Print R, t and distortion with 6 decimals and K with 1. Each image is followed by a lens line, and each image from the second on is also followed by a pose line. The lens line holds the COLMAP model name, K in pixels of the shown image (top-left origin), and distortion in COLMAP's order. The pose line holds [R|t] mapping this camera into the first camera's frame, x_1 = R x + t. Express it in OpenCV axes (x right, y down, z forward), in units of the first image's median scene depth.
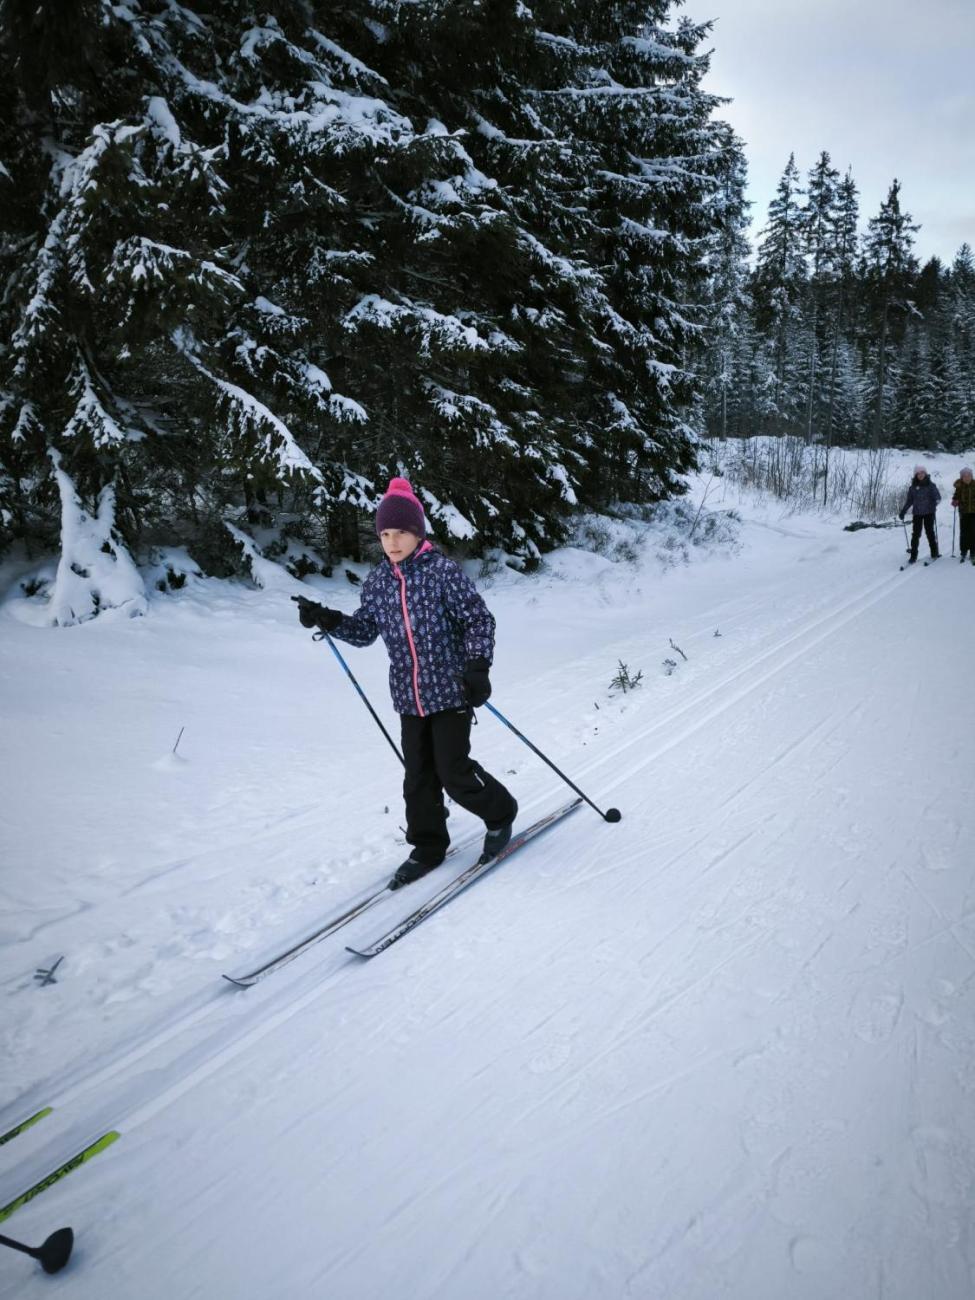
lens RADIAL K [[902.7, 0, 476.3], [0, 902.7, 662.3], [0, 0, 1]] dist [0.071527, -0.055297]
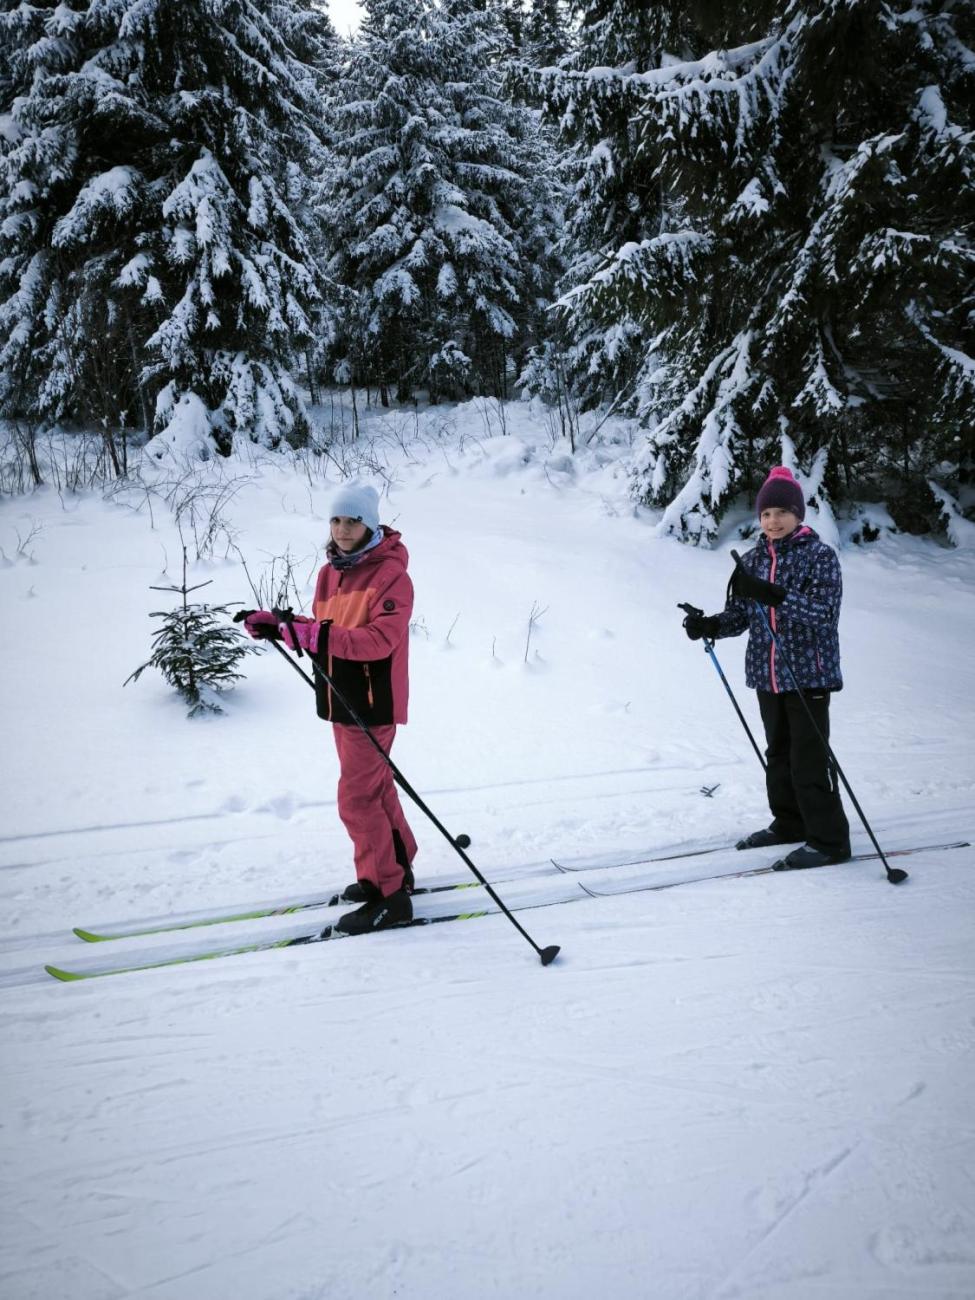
lens RADIAL K [[899.5, 0, 473.4], [0, 899.5, 649.8], [0, 0, 1]] dist [0.033212, -0.022603]
pose [[0.728720, 0.155708, -0.666875, 0.066773], [-0.127908, 0.987618, 0.090829, 0.009359], [0.672760, 0.019109, 0.739614, -0.117614]]
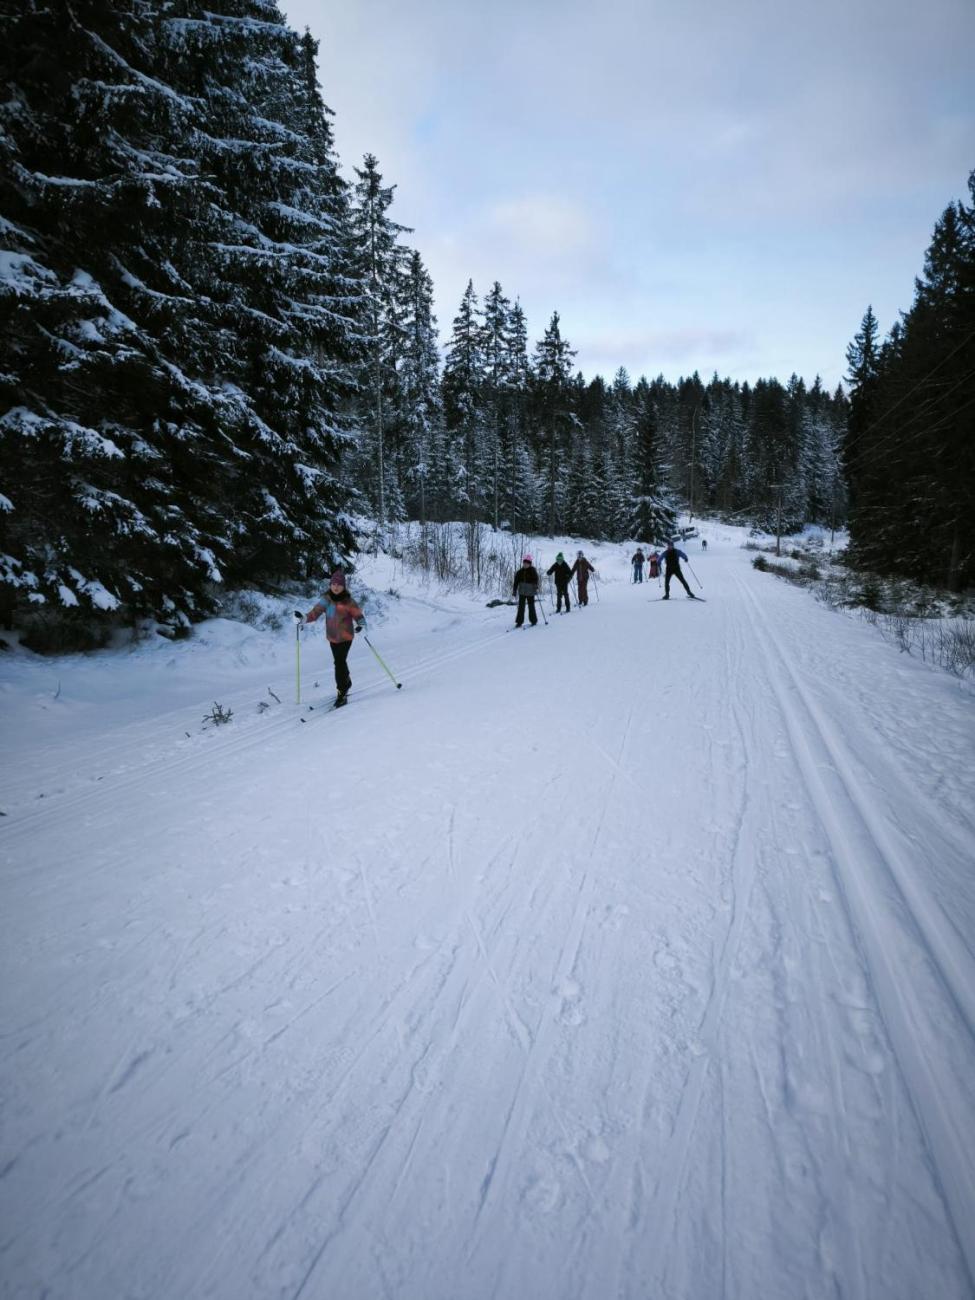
lens RADIAL K [[906.9, 0, 470.9], [0, 906.9, 646.7], [0, 0, 1]] dist [0.083618, -0.073667]
pose [[0.957517, -0.006648, 0.288300, 0.099300], [0.034971, 0.995033, -0.093201, 0.040701], [-0.286249, 0.099324, 0.952993, -0.283216]]
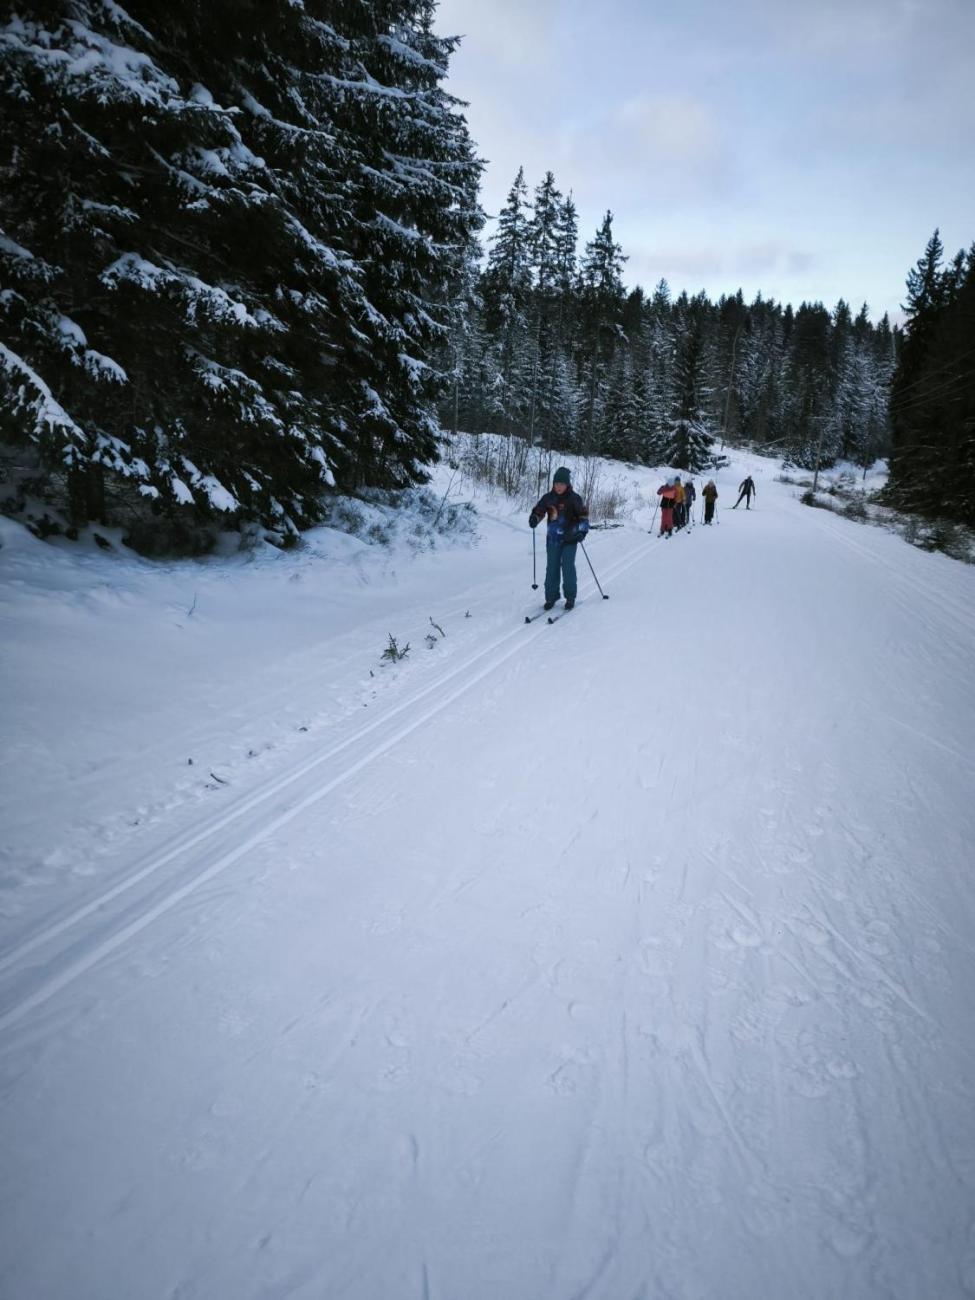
lens RADIAL K [[912.6, 0, 501.9], [0, 912.6, 652.4], [0, 0, 1]] dist [0.090372, -0.053597]
pose [[0.947167, 0.023148, 0.319903, -0.050216], [-0.025265, 0.999678, 0.002467, 0.010741], [-0.319743, -0.010419, 0.947447, -0.074615]]
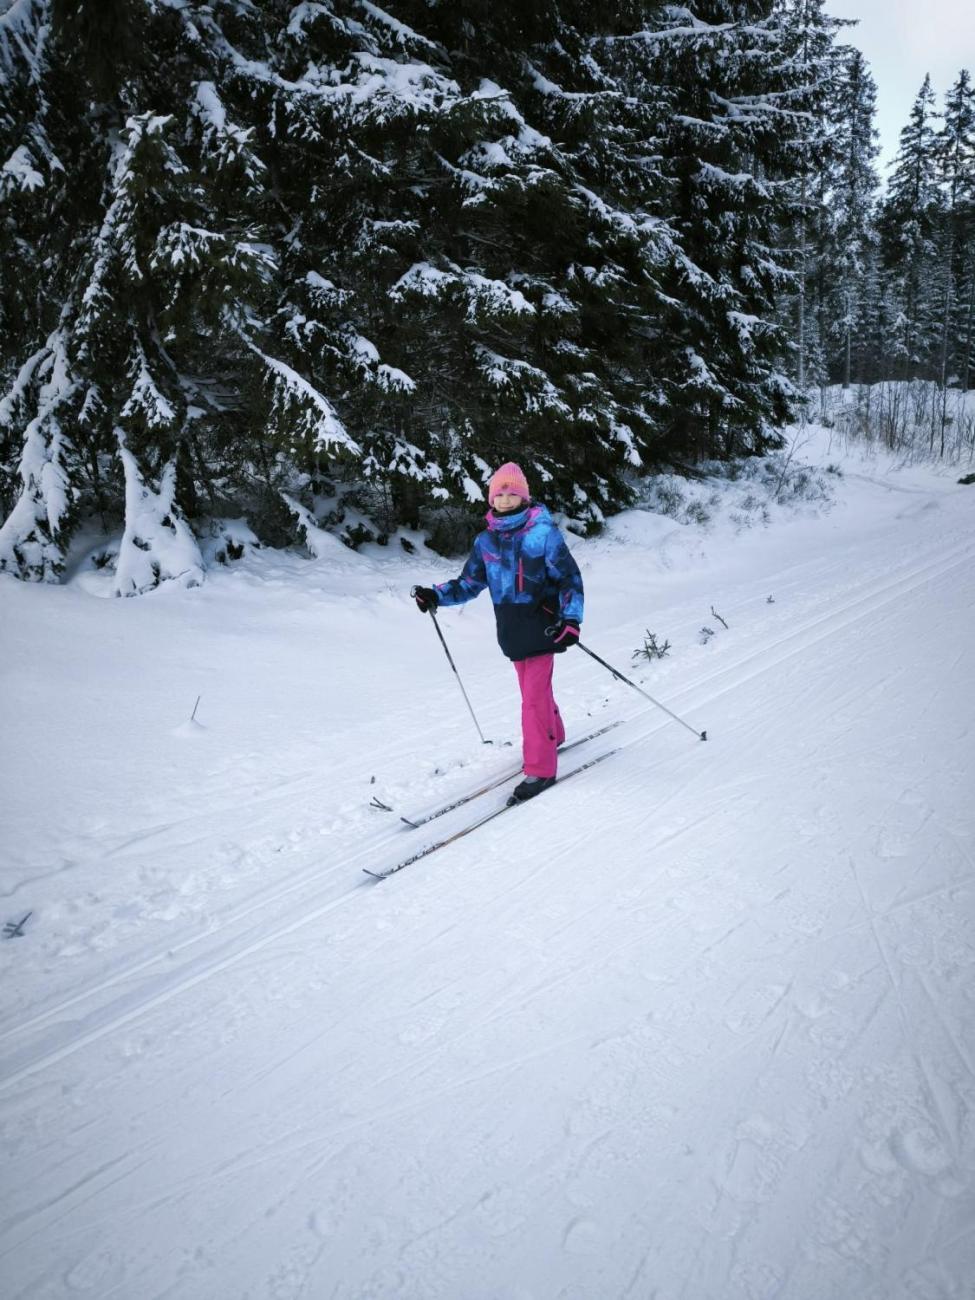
lens RADIAL K [[904.9, 0, 474.6], [0, 904.9, 650.9], [0, 0, 1]] dist [0.055817, -0.036516]
pose [[0.991950, 0.002670, -0.126603, 0.072520], [0.001361, 0.999495, 0.031744, -0.008141], [0.126624, -0.031661, 0.991445, -0.001733]]
